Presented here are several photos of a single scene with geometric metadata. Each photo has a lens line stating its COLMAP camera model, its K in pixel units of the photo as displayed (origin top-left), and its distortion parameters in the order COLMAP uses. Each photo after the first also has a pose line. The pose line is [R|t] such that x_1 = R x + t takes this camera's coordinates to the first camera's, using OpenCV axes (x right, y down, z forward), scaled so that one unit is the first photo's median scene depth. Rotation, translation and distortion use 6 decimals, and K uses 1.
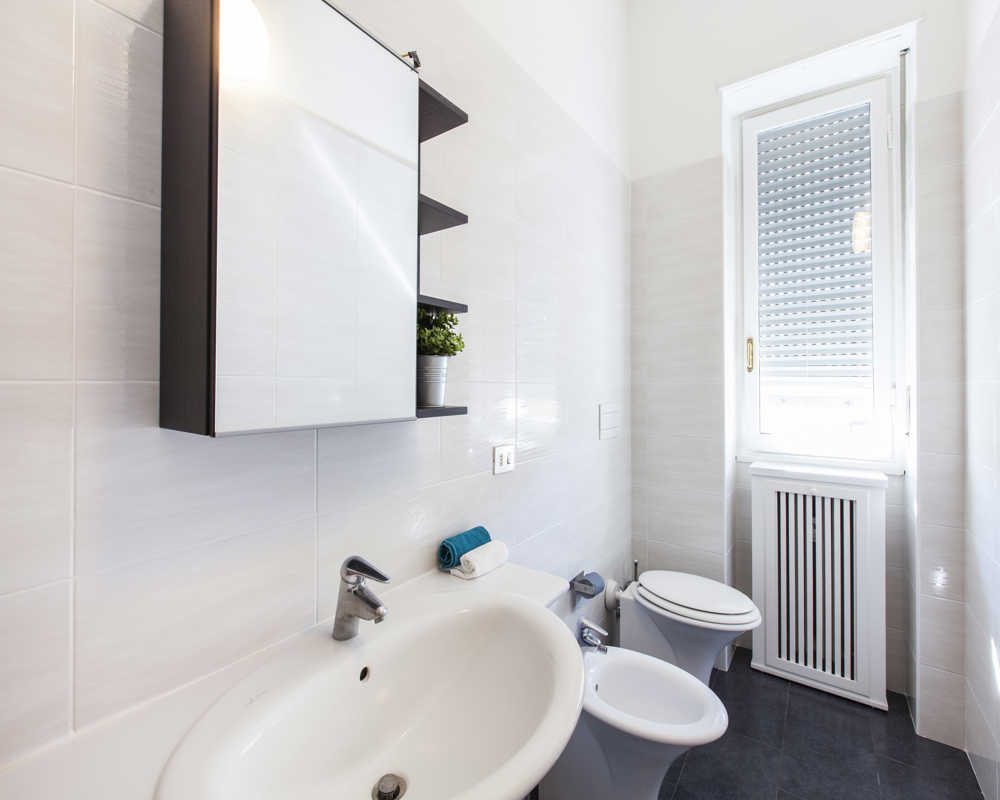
lens RADIAL K [[450.7, 0, 498.9], [0, 450.7, 390.8], [0, 0, 1]] dist [0.005693, -0.003106]
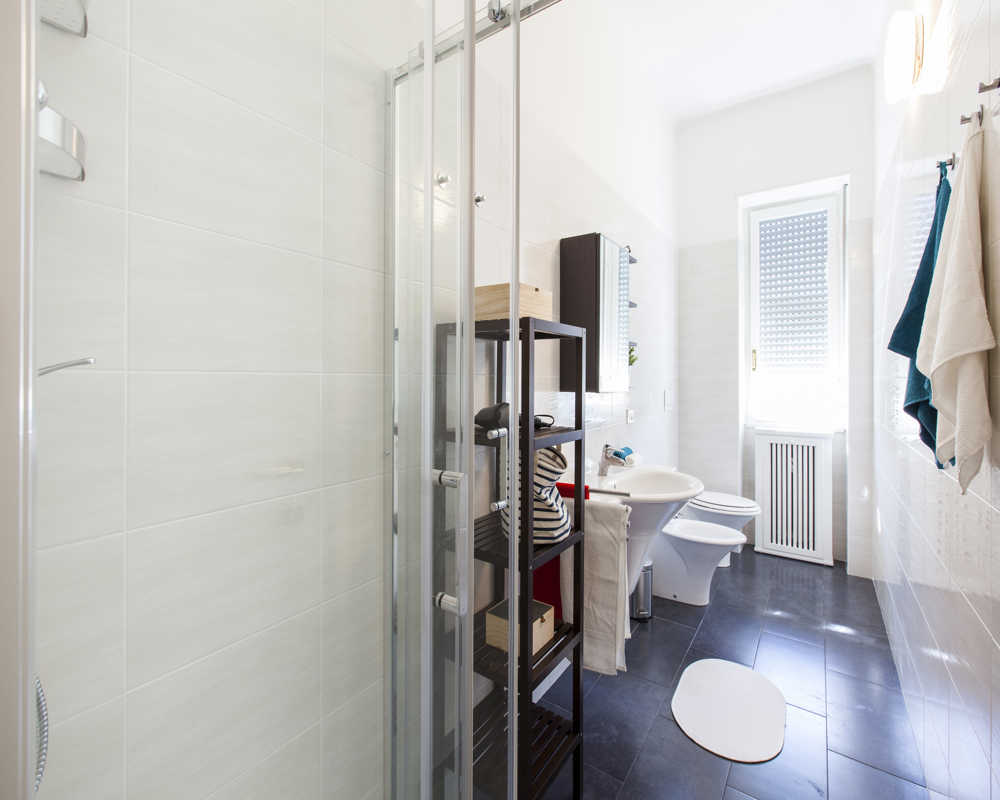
lens RADIAL K [[450.7, 0, 501.6], [0, 450.7, 380.5], [0, 0, 1]] dist [0.005693, -0.003106]
pose [[0.999987, 0.004644, 0.002271, -0.381066], [-0.004637, 0.999984, -0.003286, 0.003978], [-0.002286, 0.003275, 0.999992, -0.664930]]
